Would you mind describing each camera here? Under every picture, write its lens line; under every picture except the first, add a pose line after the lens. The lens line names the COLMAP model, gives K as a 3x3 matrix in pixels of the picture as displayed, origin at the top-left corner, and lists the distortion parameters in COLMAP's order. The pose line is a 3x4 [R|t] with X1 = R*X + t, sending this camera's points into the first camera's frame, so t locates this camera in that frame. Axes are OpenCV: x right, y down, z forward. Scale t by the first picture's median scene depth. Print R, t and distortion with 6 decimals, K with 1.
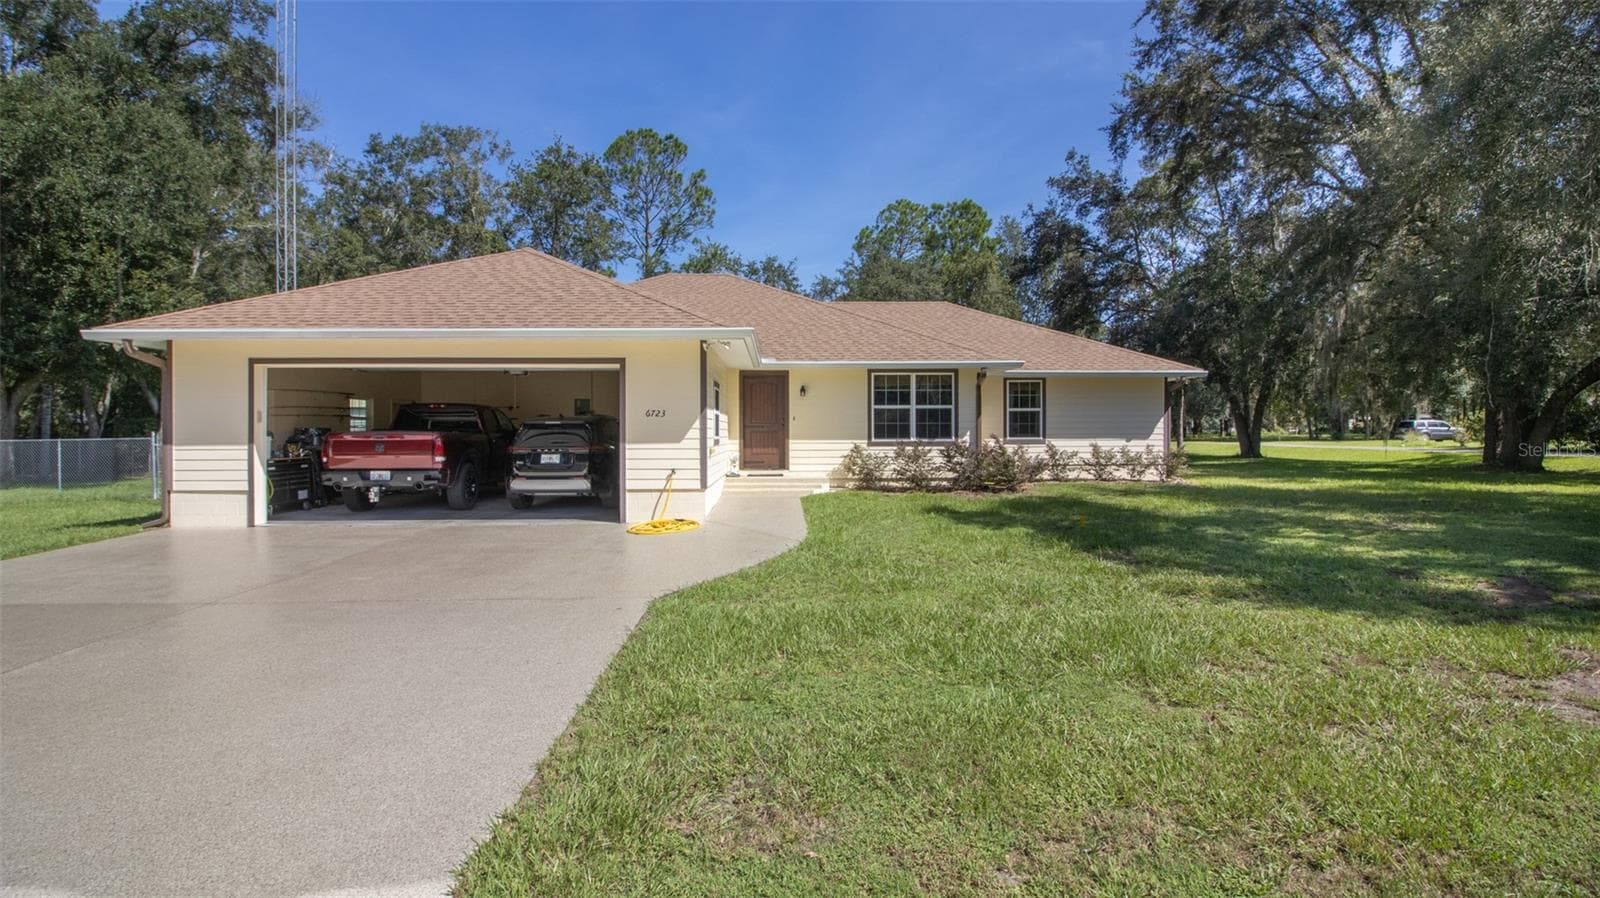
lens RADIAL K [[736.0, 0, 799.1], [0, 736.0, 434.8], [0, 0, 1]] dist [0.000602, -0.013839]
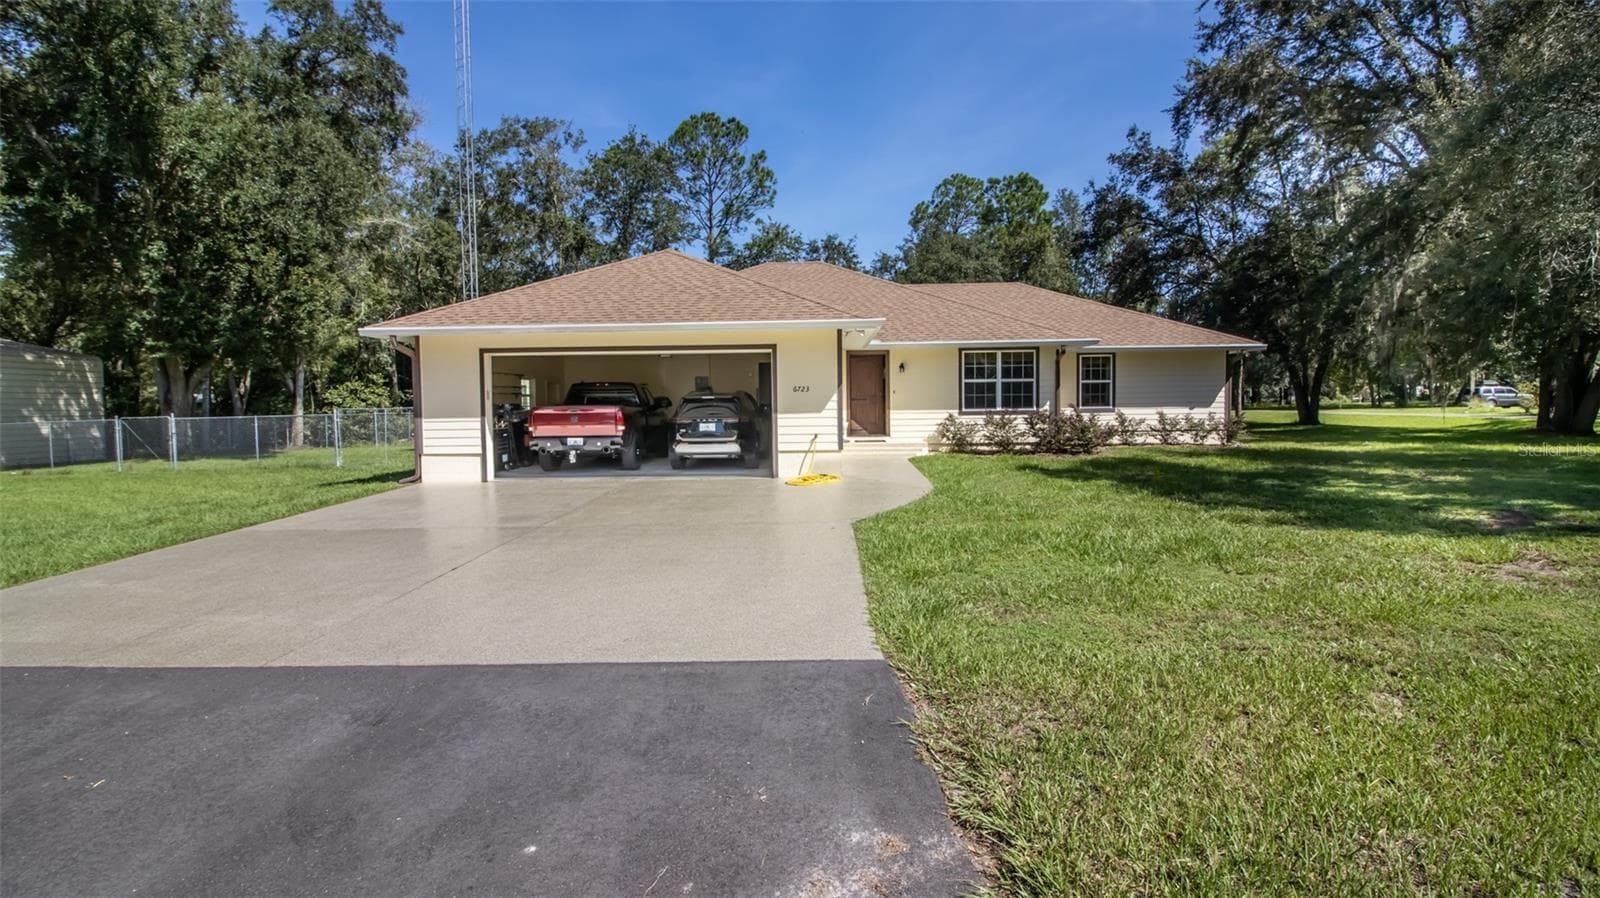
lens RADIAL K [[736.0, 0, 799.1], [0, 736.0, 434.8], [0, 0, 1]] dist [0.000602, -0.013839]
pose [[0.998195, -0.007235, -0.059611, -0.068302], [0.009413, 0.999295, 0.036334, 0.001420], [0.059306, -0.036829, 0.997560, -0.124668]]
